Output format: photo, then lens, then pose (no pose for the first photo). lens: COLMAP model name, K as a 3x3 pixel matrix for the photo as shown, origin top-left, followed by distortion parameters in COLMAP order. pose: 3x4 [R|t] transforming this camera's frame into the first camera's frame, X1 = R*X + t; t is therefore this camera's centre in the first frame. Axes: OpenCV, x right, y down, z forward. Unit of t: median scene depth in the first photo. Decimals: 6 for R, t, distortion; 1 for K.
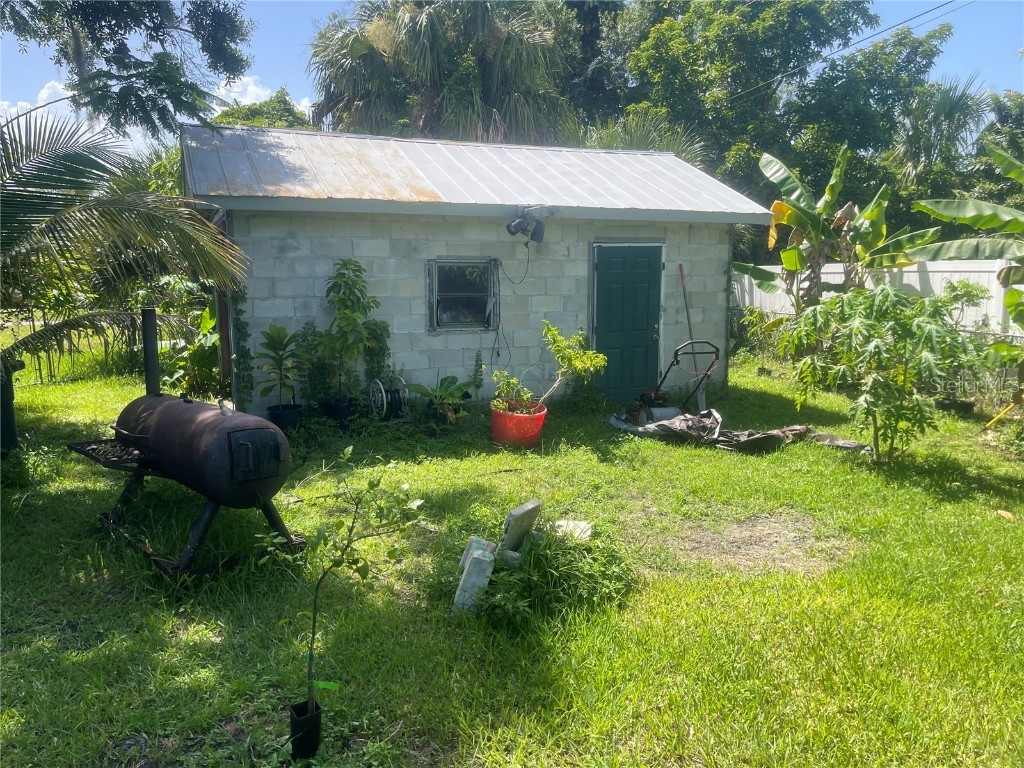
lens RADIAL K [[761.5, 0, 504.4], [0, 761.5, 380.7], [0, 0, 1]] dist [0.053644, -0.085218]
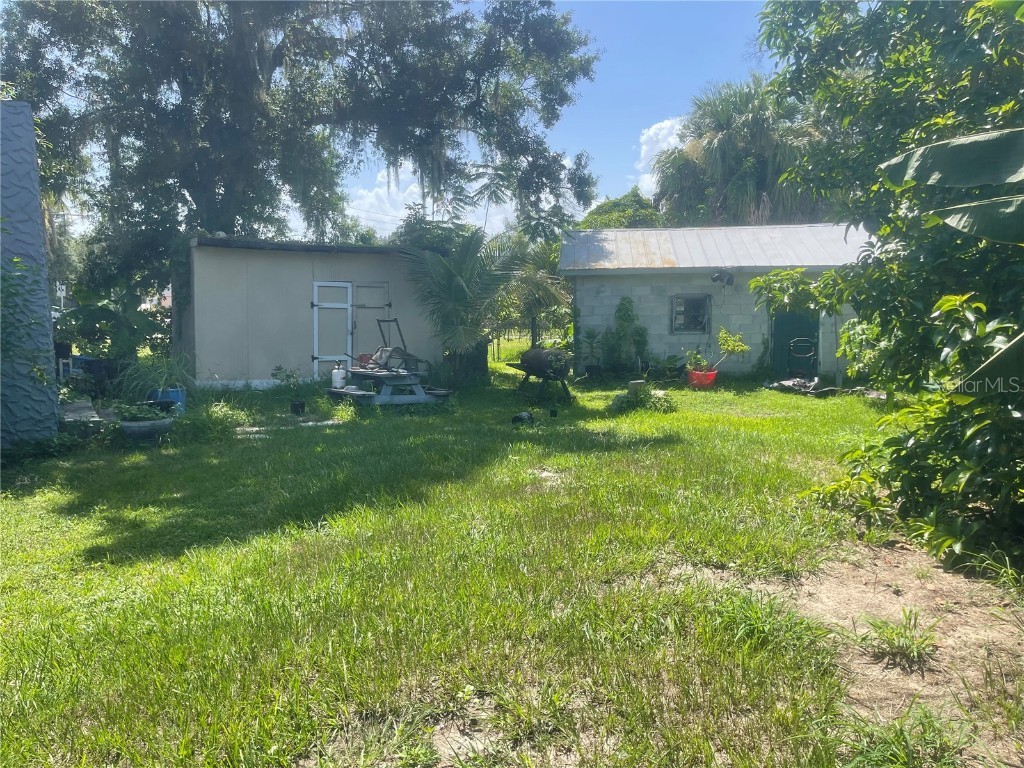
lens RADIAL K [[761.5, 0, 515.6], [0, 761.5, 379.1], [0, 0, 1]] dist [0.053644, -0.085218]
pose [[0.874202, 0.042395, -0.483708, 0.514722], [-0.061648, 0.997810, -0.023963, 0.125677], [0.481633, 0.050768, 0.874902, -0.895012]]
